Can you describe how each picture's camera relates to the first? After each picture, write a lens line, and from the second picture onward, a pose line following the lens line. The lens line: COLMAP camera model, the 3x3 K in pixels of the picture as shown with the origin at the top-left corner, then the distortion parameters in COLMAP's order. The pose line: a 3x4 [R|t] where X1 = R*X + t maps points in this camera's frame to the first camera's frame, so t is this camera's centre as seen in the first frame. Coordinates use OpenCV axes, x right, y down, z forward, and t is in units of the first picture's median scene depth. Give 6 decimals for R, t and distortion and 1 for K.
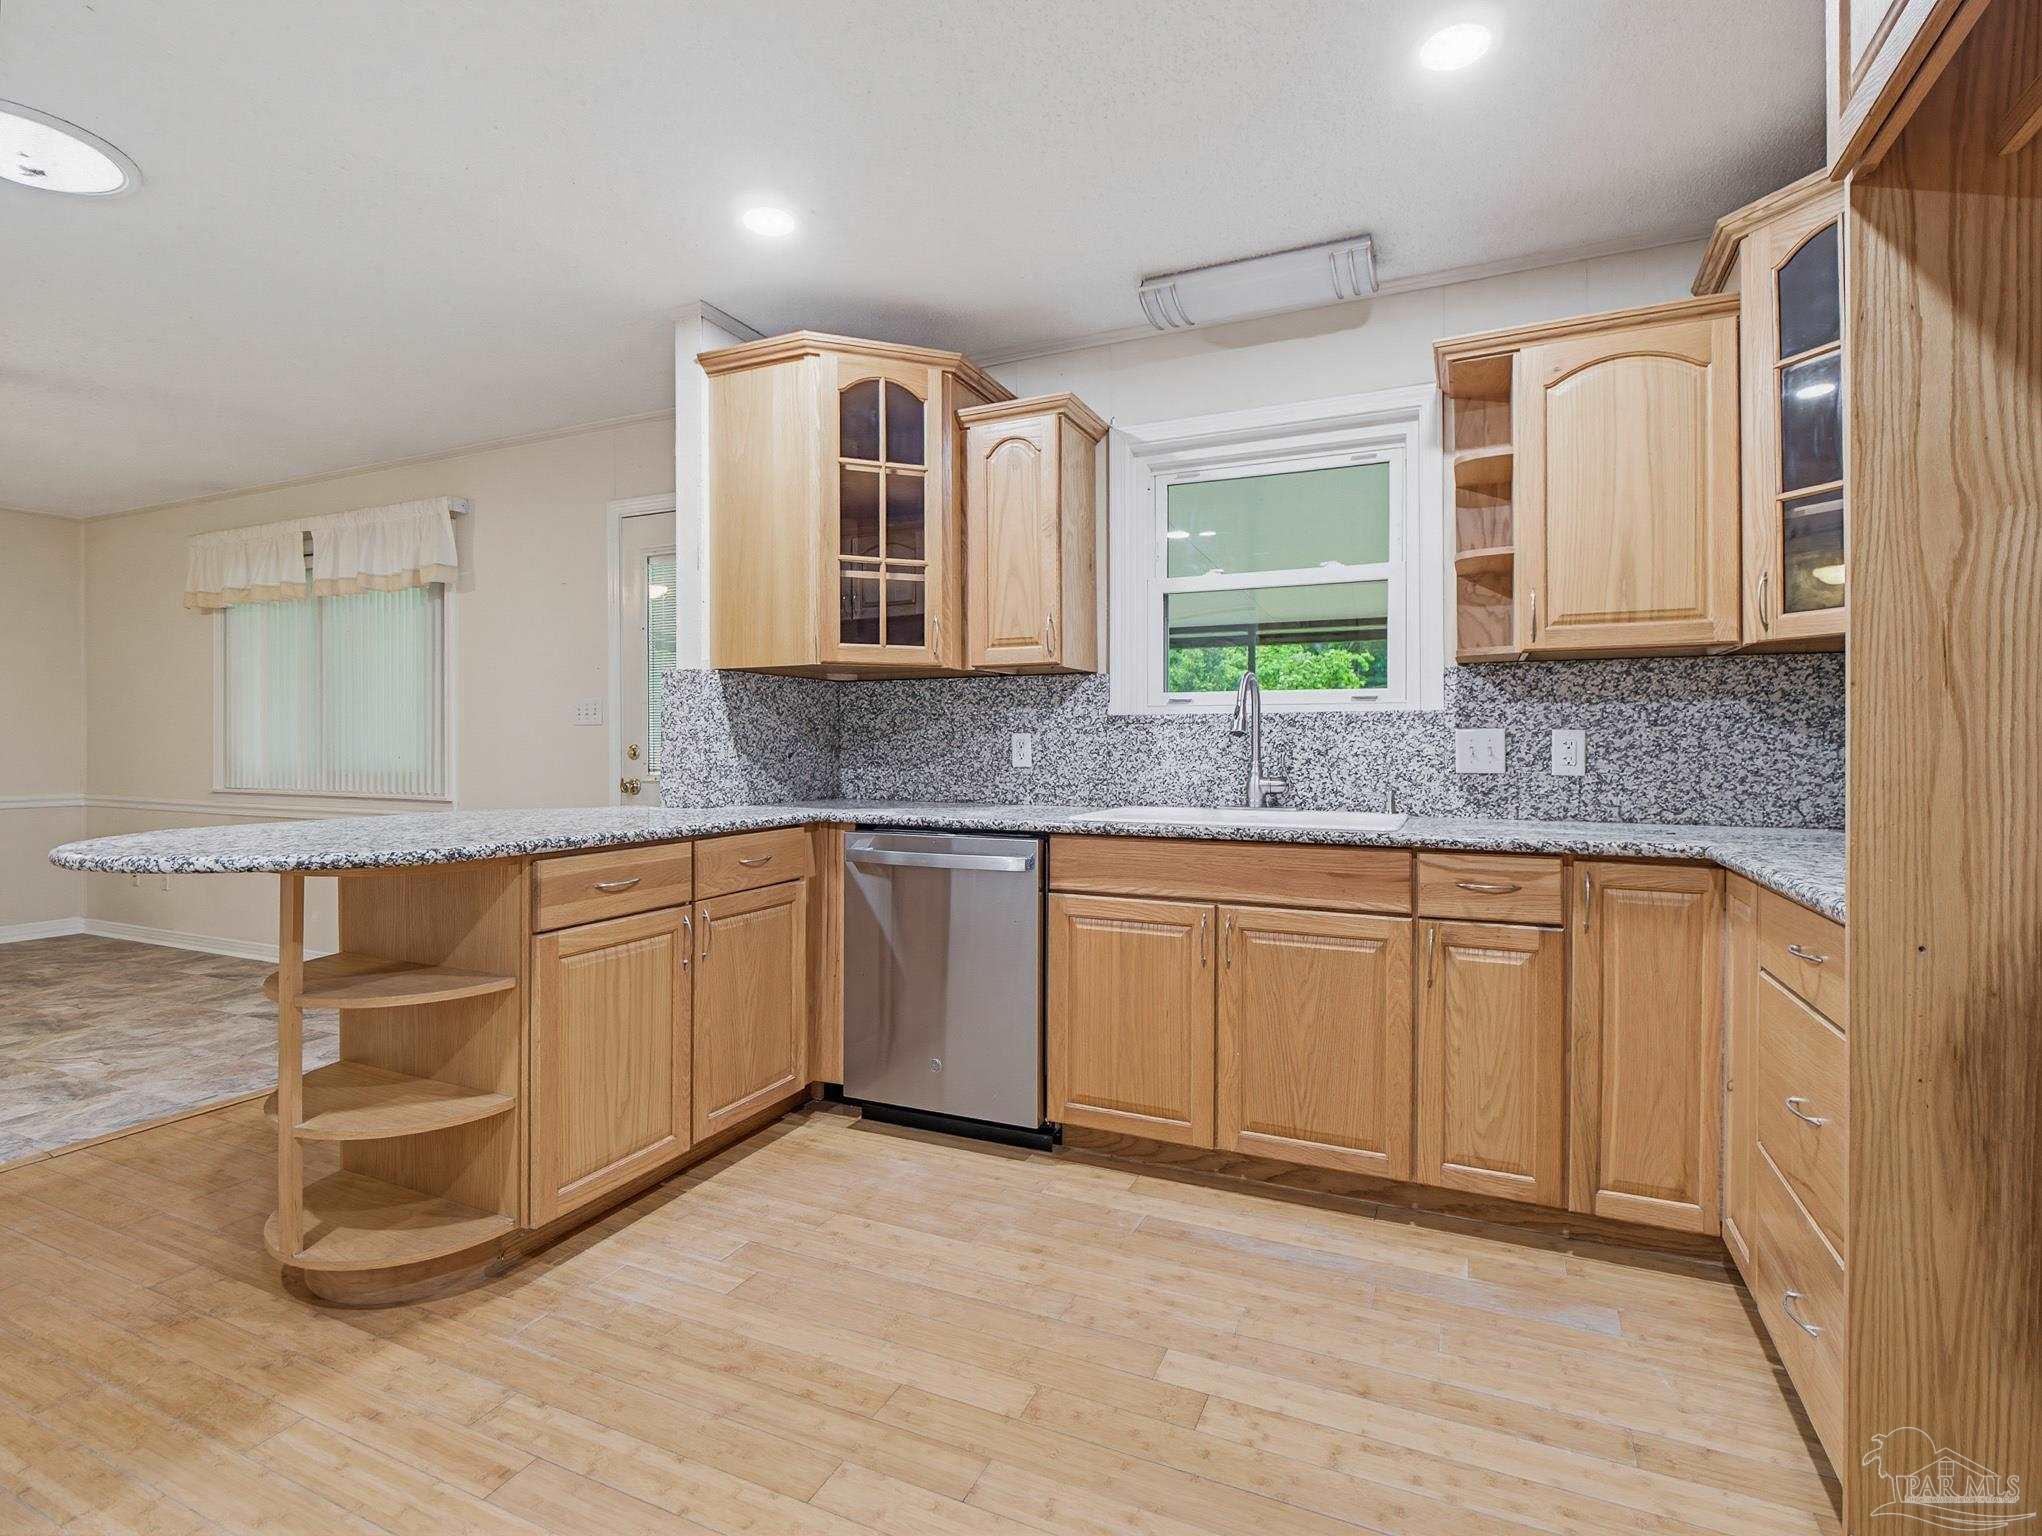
lens RADIAL K [[990.6, 0, 1030.7], [0, 990.6, 749.7], [0, 0, 1]] dist [0.002424, -0.002847]
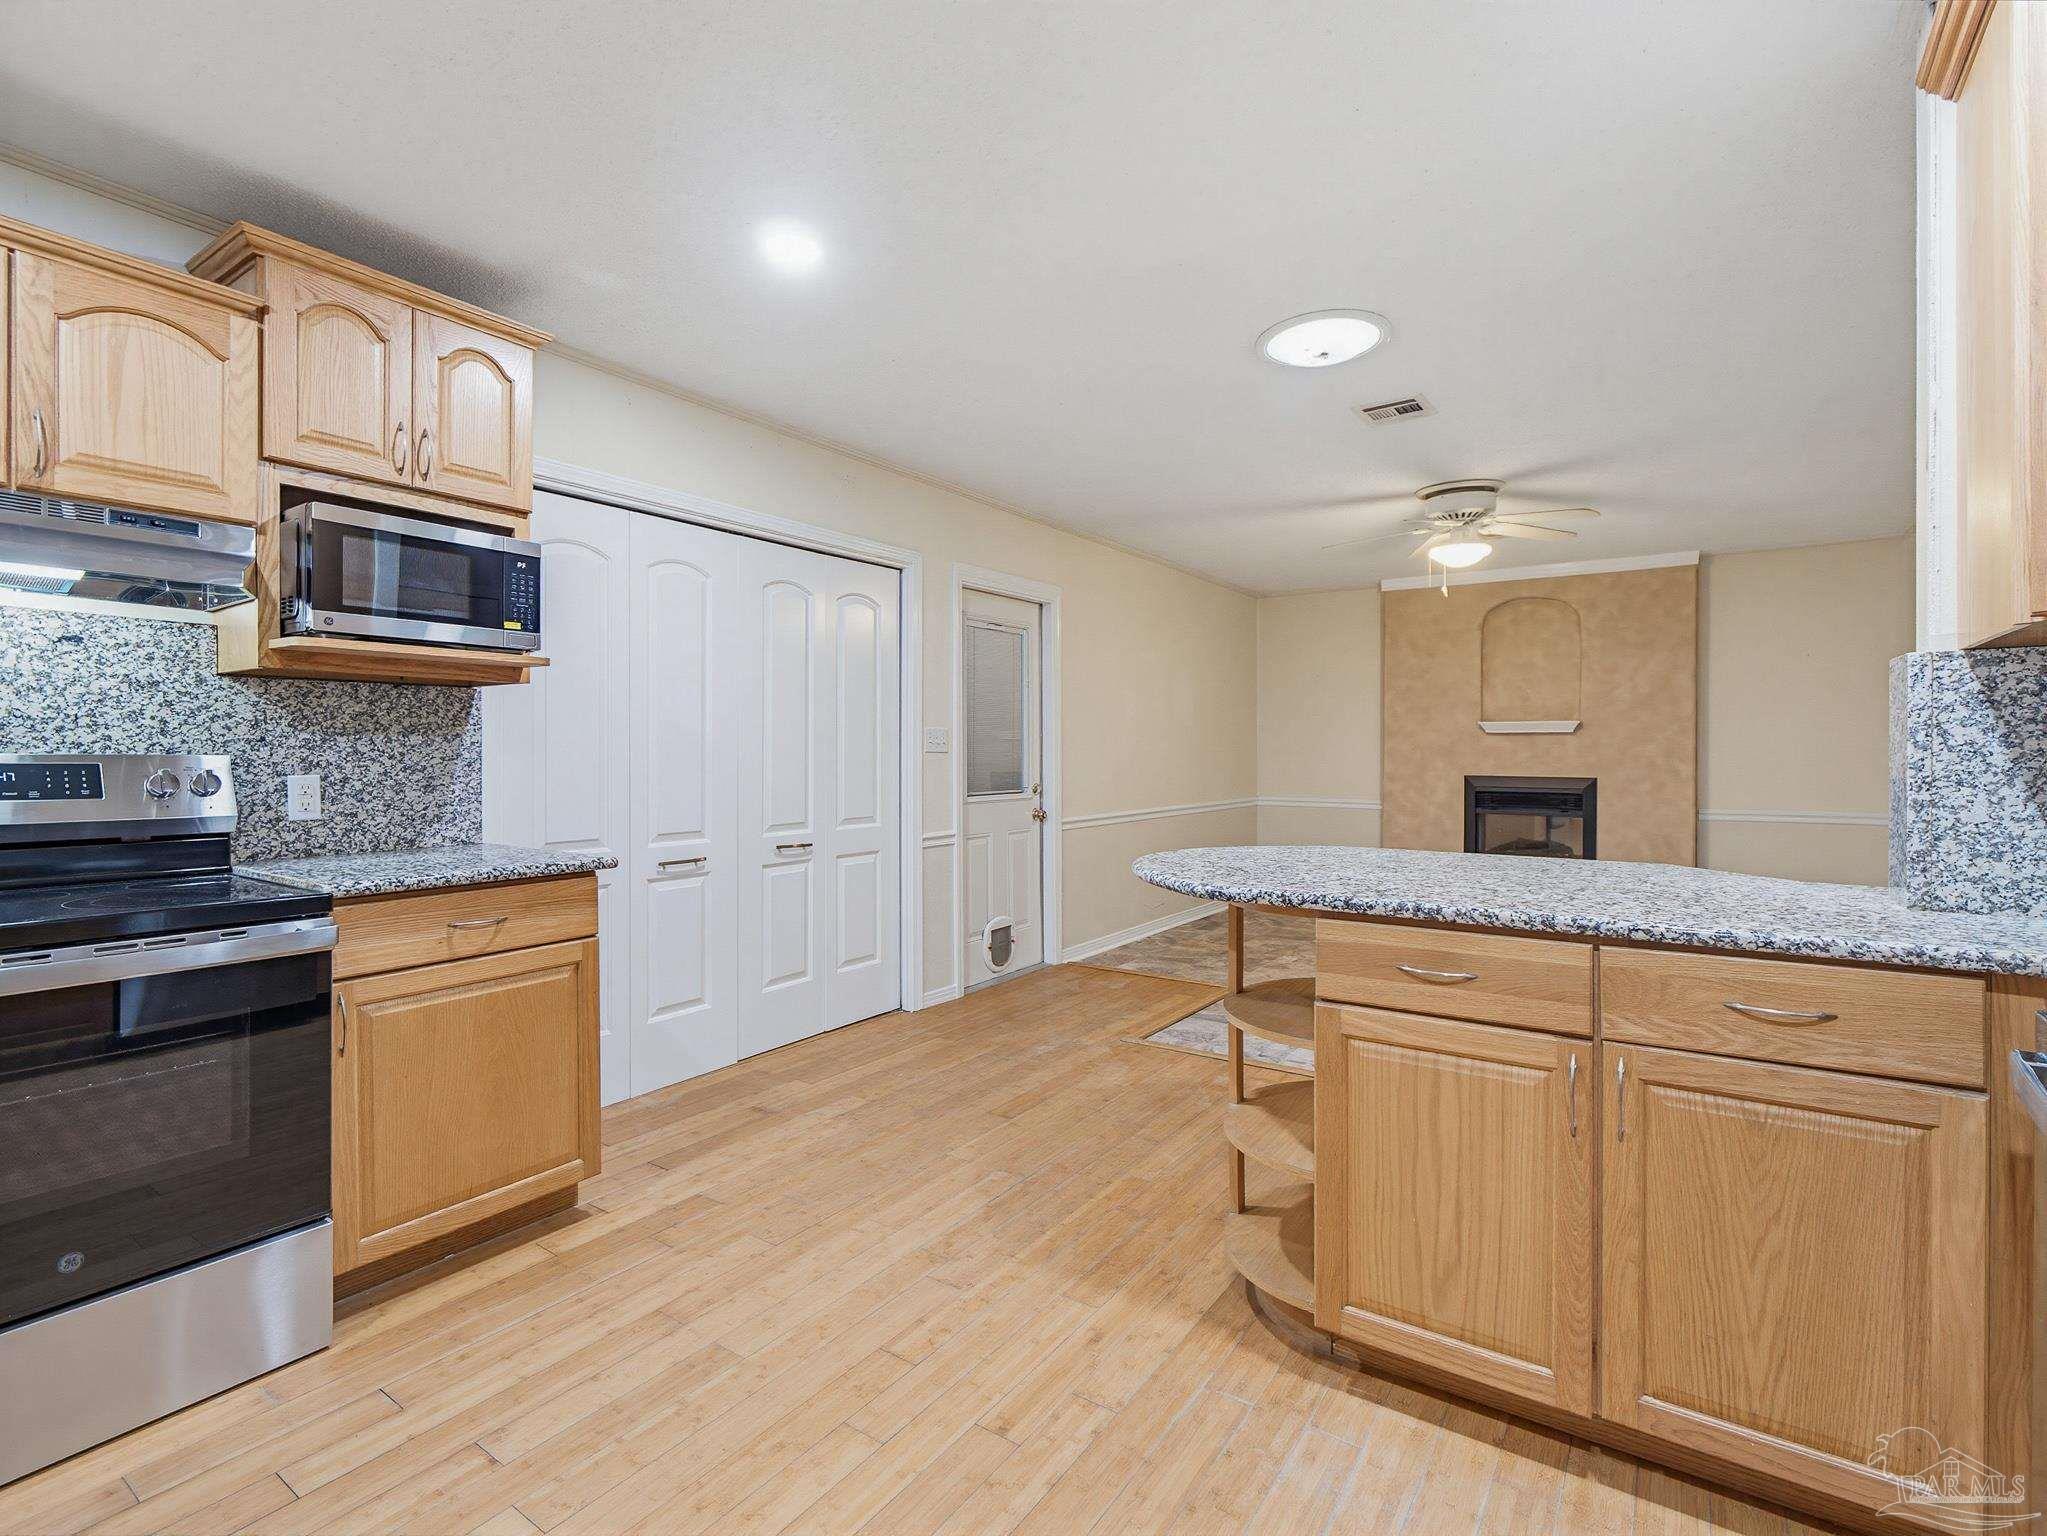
lens RADIAL K [[974.5, 0, 1036.4], [0, 974.5, 756.0], [0, 0, 1]] dist [-0.002920, 0.000905]
pose [[-0.176362, 0.003055, -0.984321, 0.329506], [-0.004819, 0.999981, 0.003967, -0.029014], [0.984314, 0.005443, -0.176344, 0.720388]]
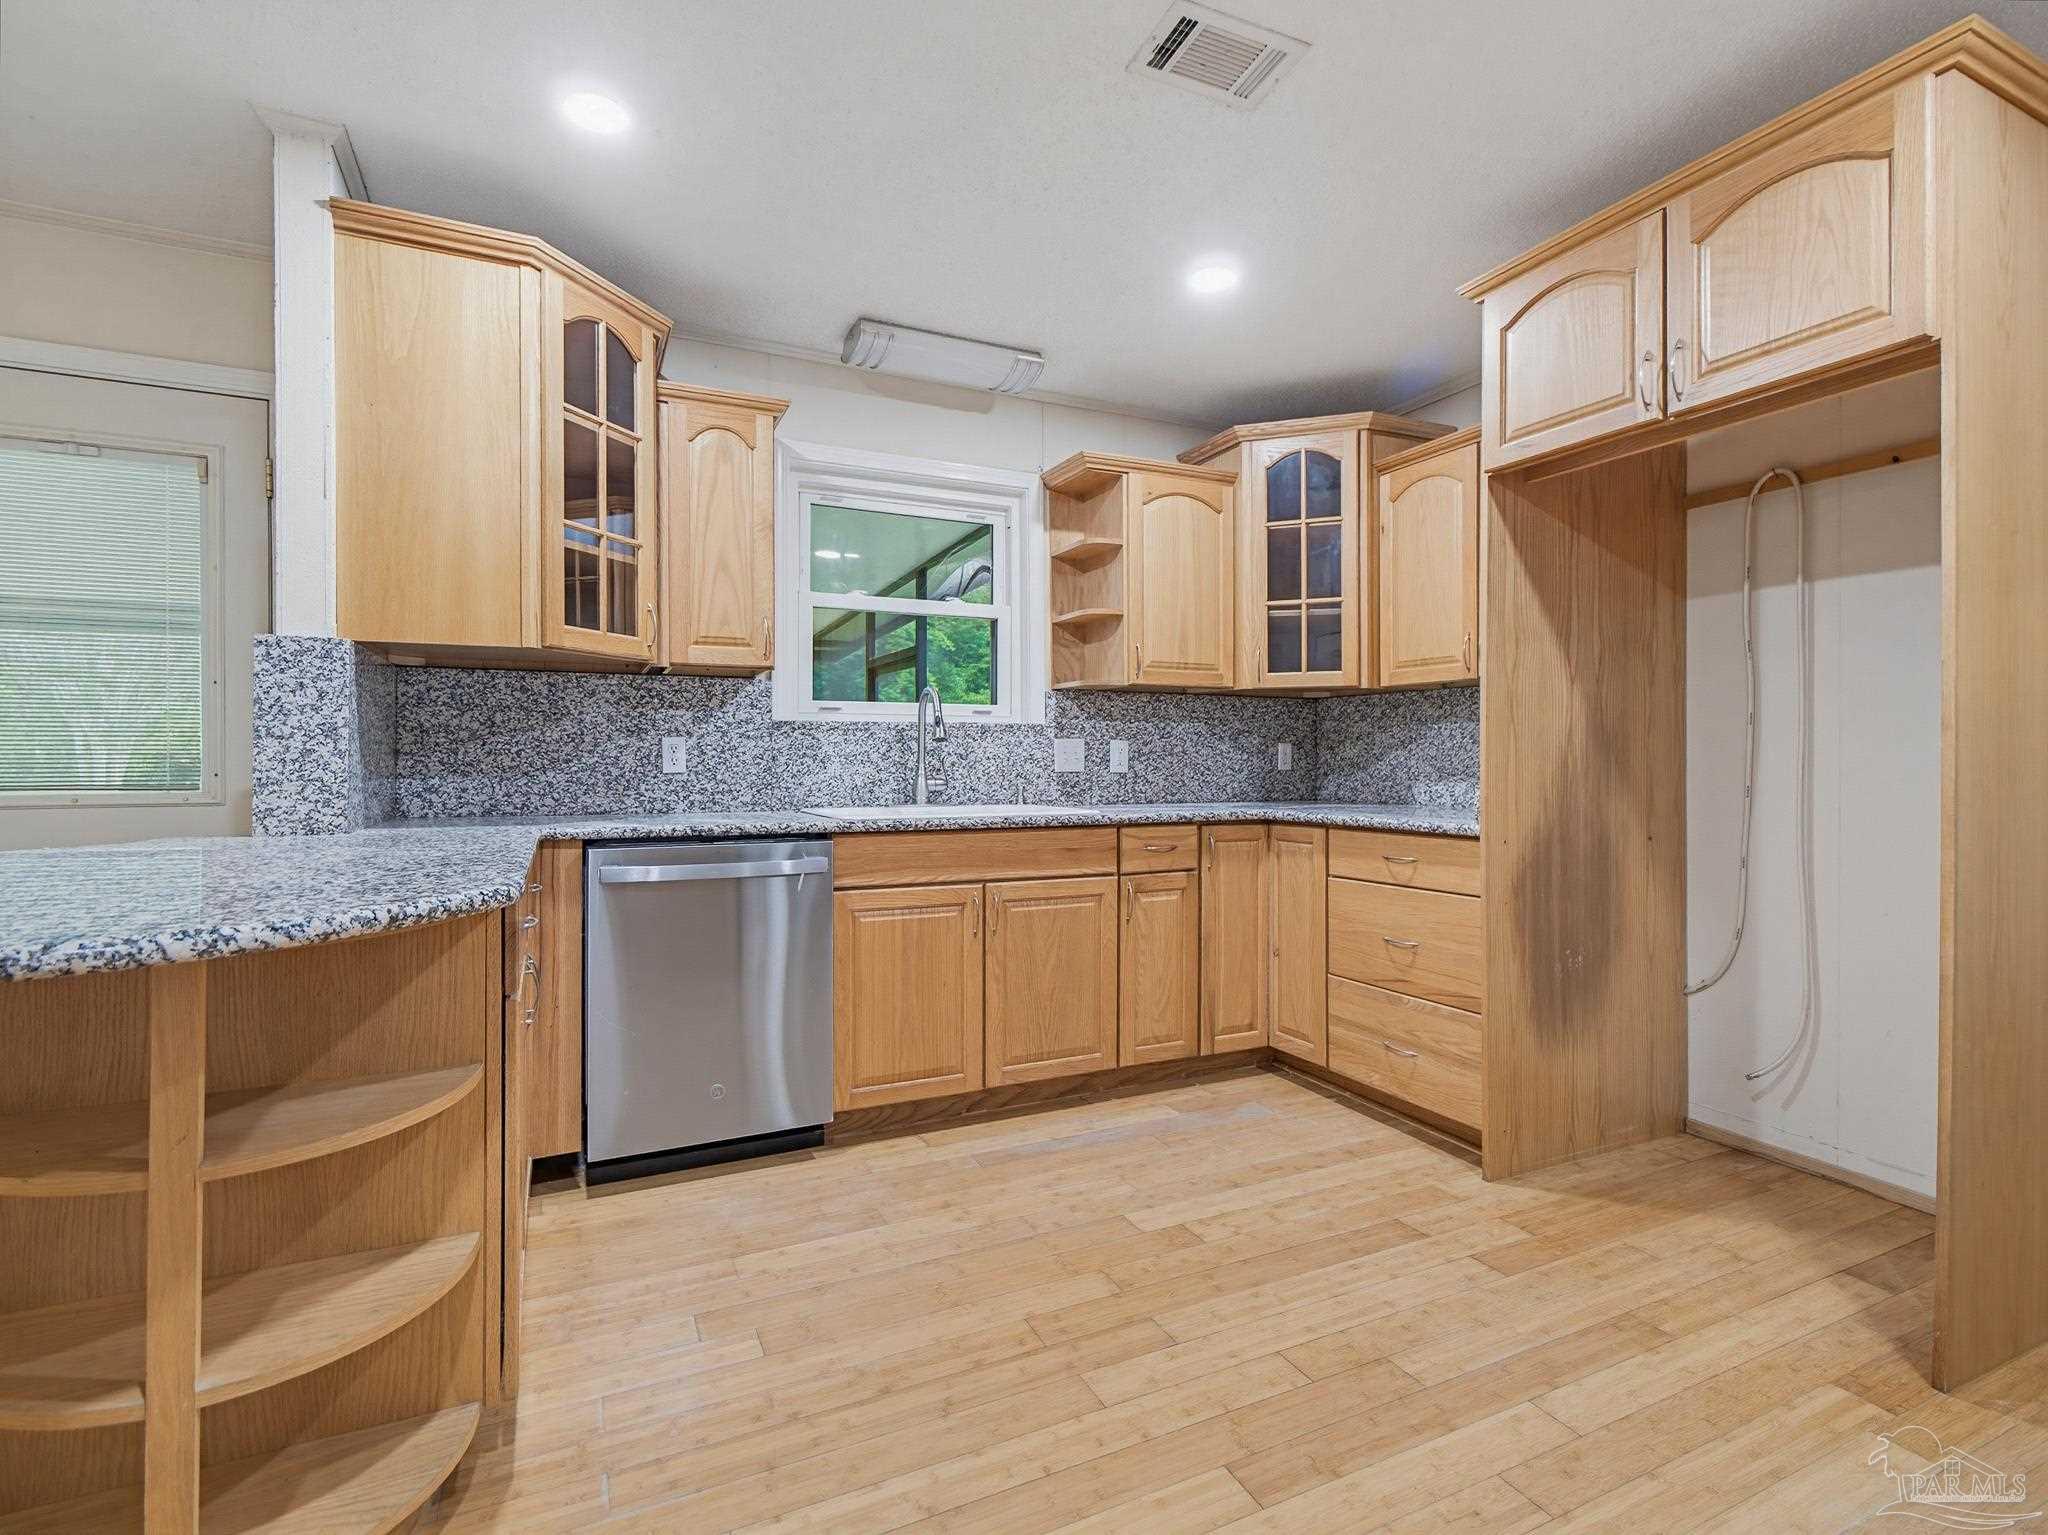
lens RADIAL K [[974.9, 0, 1027.8], [0, 974.9, 764.7], [0, 0, 1]] dist [-0.002920, 0.000905]
pose [[0.649566, -0.005071, 0.760288, -0.633677], [0.003726, 0.999987, 0.003486, 0.009934], [-0.760296, 0.000568, 0.649577, 0.191109]]
